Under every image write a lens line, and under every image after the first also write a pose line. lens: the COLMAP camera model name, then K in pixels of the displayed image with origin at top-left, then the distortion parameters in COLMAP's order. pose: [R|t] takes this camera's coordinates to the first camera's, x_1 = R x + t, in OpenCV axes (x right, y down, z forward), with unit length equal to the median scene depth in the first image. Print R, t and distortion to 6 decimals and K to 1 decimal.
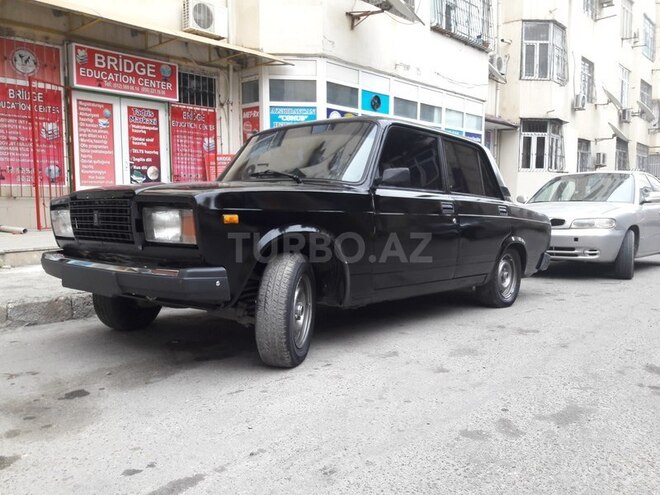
lens RADIAL K [[541.2, 0, 330.8], [0, 541.2, 245.0], [0, 0, 1]] dist [0.048603, -0.104976]
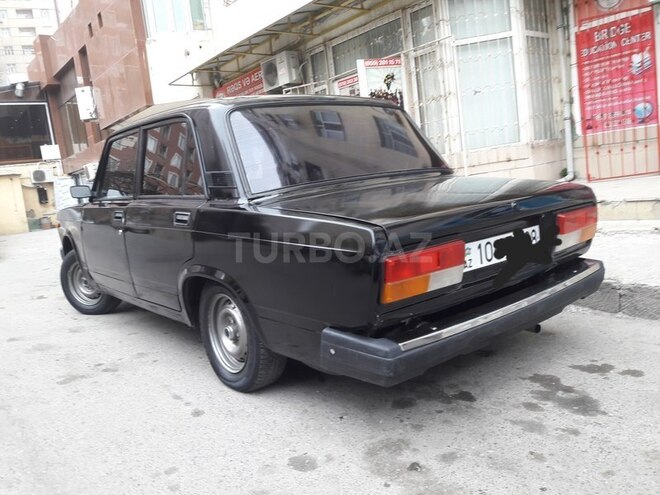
lens RADIAL K [[541.2, 0, 330.8], [0, 541.2, 245.0], [0, 0, 1]] dist [0.048603, -0.104976]
pose [[-0.163024, 0.134518, -0.977409, 0.843423], [0.040486, 0.990740, 0.129600, -0.099794], [0.985791, -0.018443, -0.166960, 1.211144]]
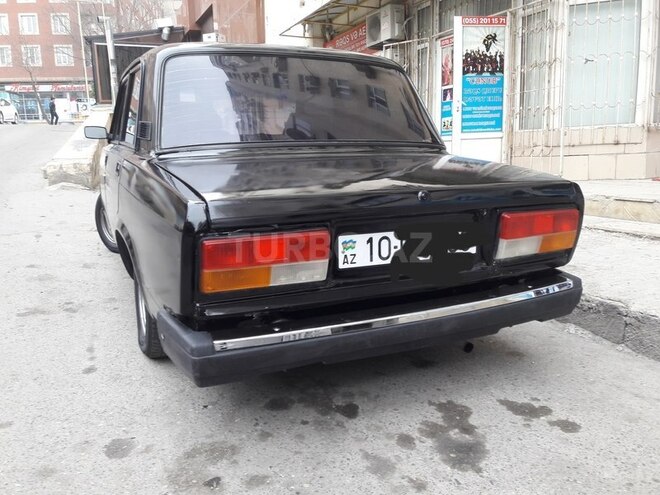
lens RADIAL K [[541.2, 0, 330.8], [0, 541.2, 245.0], [0, 0, 1]] dist [0.048603, -0.104976]
pose [[-0.401656, 0.163063, -0.901157, 0.726807], [-0.051078, 0.978499, 0.199825, -0.104854], [0.914365, 0.126290, -0.384691, 1.378164]]
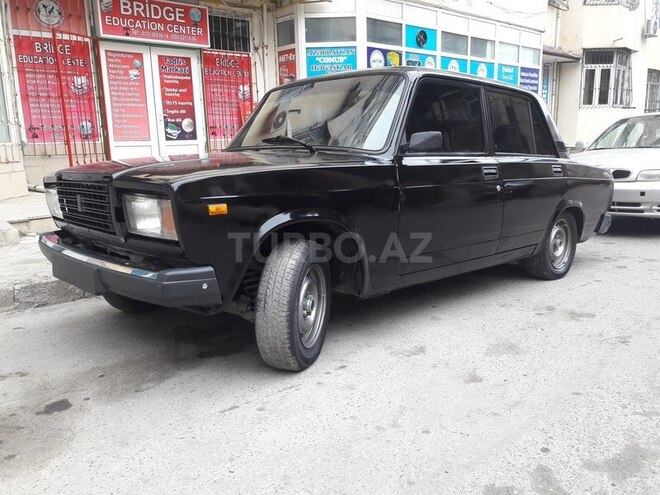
lens RADIAL K [[539.7, 0, 330.0], [0, 539.7, 247.5], [0, 0, 1]] dist [0.016083, -0.035445]
pose [[0.995470, -0.005171, -0.094940, 0.035492], [0.015906, 0.993506, 0.112664, -0.042079], [0.093741, -0.113664, 0.989087, 0.094646]]
